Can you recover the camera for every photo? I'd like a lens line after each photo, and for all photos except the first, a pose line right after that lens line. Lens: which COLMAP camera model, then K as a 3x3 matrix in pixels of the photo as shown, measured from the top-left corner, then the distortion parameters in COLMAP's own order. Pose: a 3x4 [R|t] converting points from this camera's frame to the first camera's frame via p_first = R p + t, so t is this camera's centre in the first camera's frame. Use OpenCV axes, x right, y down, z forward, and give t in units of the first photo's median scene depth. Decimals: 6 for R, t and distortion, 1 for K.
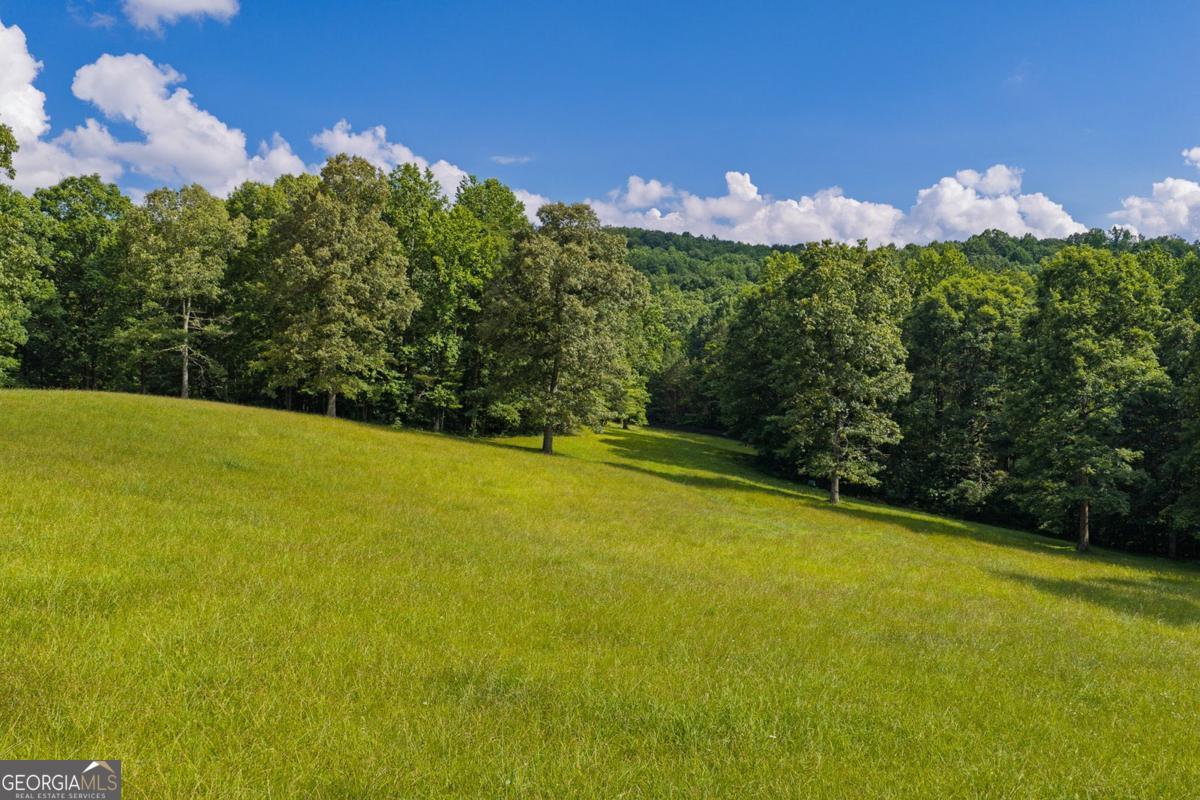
lens RADIAL K [[966.4, 0, 600.0], [0, 966.4, 400.0], [0, 0, 1]] dist [0.001100, -0.000486]
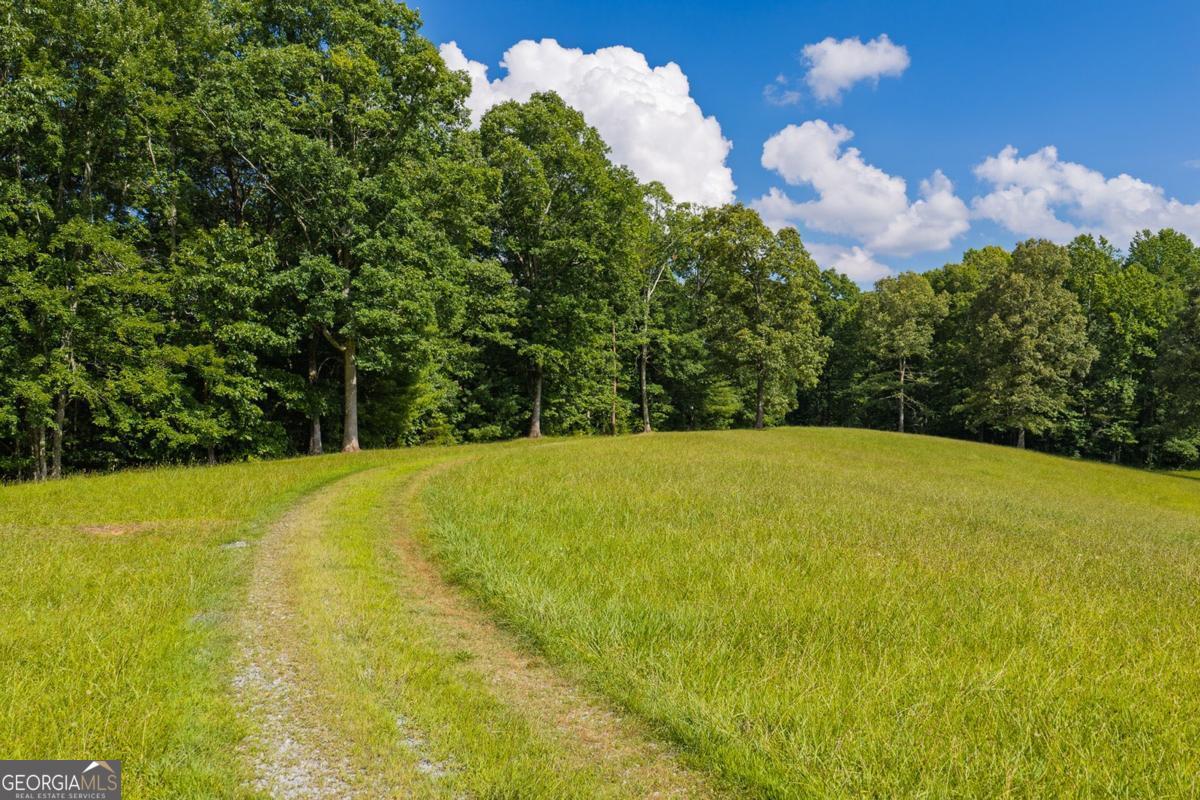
lens RADIAL K [[1001.1, 0, 600.6], [0, 1001.1, 410.1], [0, 0, 1]] dist [-0.002803, -0.002172]
pose [[0.807850, -0.011099, -0.589283, 0.042215], [-0.005445, 0.999639, -0.026291, 0.004229], [0.589363, 0.024448, 0.807499, -0.339996]]
